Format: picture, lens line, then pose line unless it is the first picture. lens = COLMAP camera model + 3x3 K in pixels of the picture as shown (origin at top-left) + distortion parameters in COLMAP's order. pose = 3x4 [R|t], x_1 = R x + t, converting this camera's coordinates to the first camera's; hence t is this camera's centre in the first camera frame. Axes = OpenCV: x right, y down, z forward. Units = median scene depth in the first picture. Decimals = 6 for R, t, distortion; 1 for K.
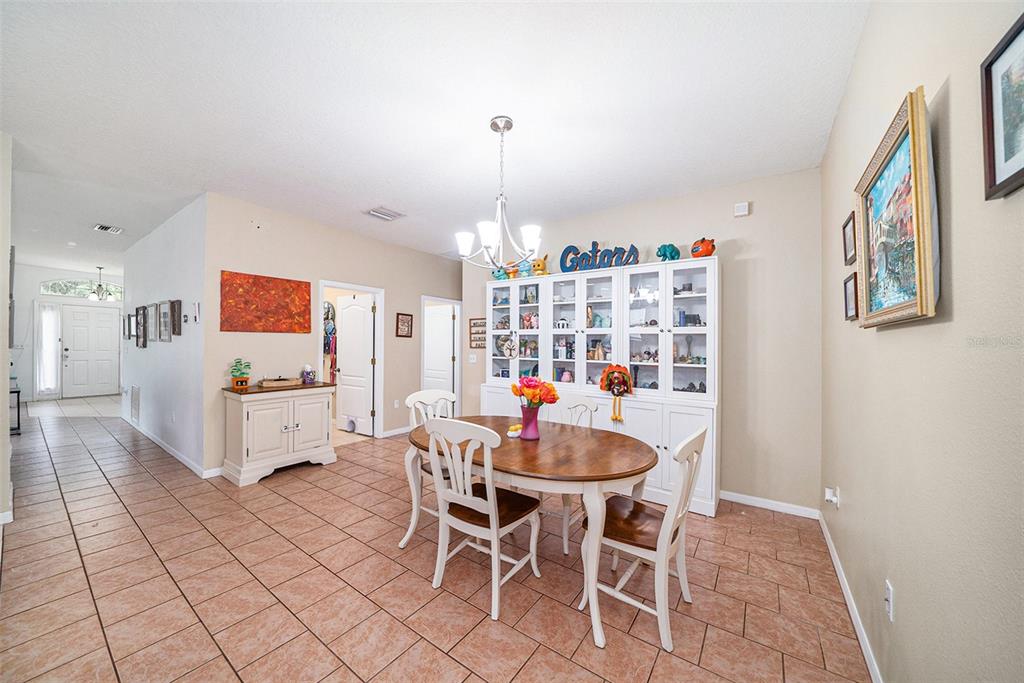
lens RADIAL K [[370.1, 0, 478.9], [0, 370.1, 342.2], [0, 0, 1]] dist [-0.012382, -0.000011]
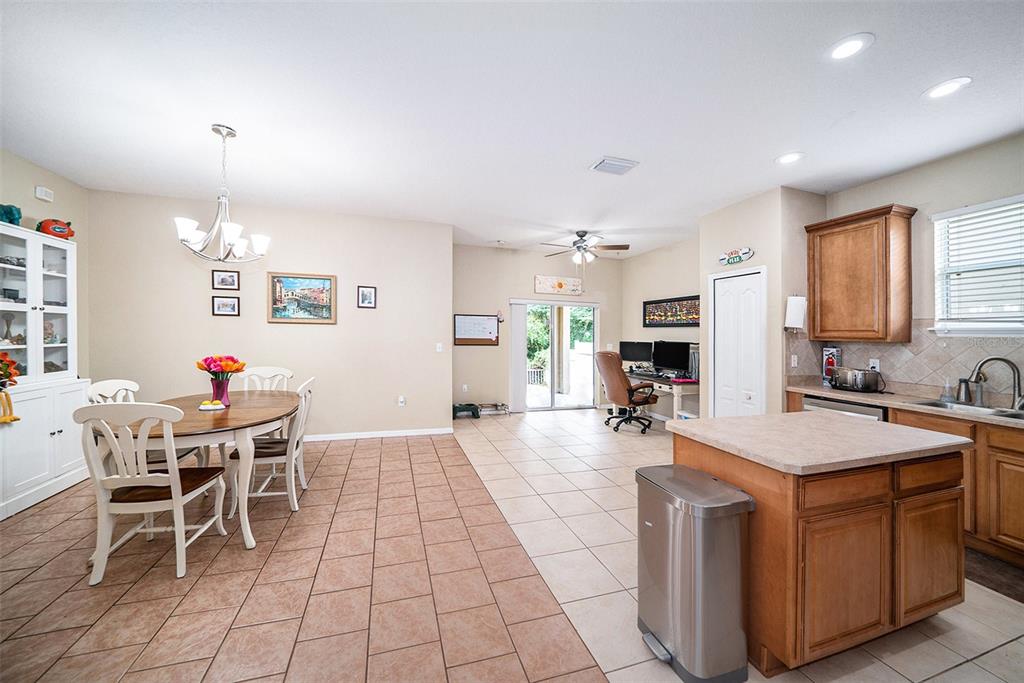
lens RADIAL K [[361.1, 0, 491.2], [0, 361.1, 343.5], [0, 0, 1]] dist [-0.017986, -0.000005]
pose [[-0.803650, -0.057944, 0.592274, -0.833601], [-0.041358, 0.998280, 0.041547, -0.025024], [-0.593663, 0.008894, -0.804664, 0.933672]]
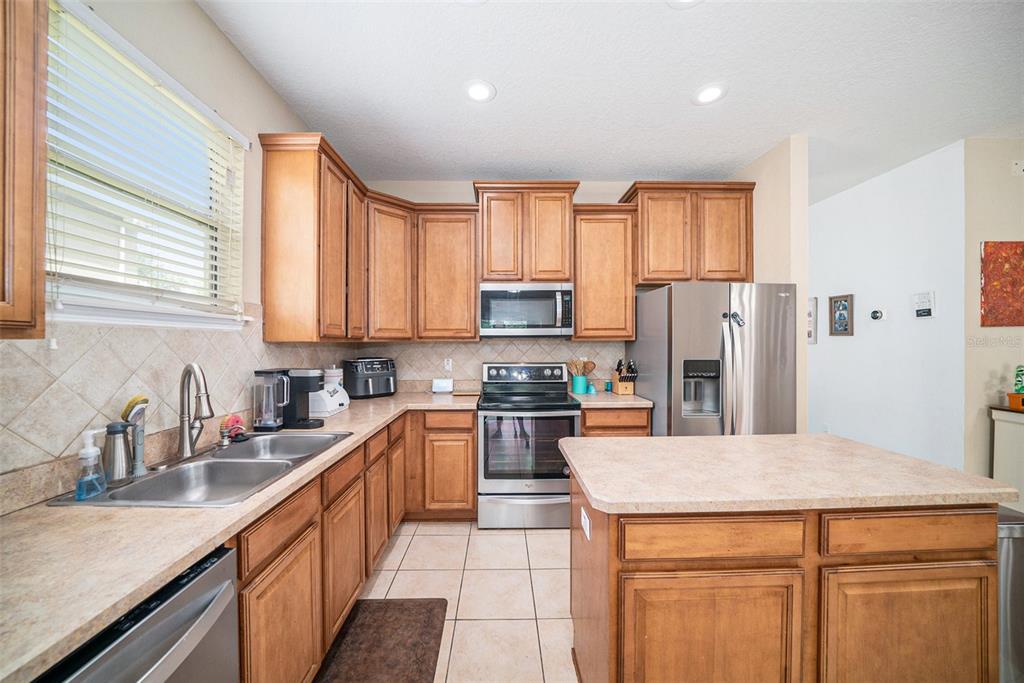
lens RADIAL K [[351.2, 0, 475.3], [0, 351.2, 342.4], [0, 0, 1]] dist [-0.011355, -0.000064]
pose [[0.605617, -0.027765, -0.795272, -0.764364], [0.028758, 0.999502, -0.012995, -0.019875], [0.795237, -0.015001, 0.606114, -0.186510]]
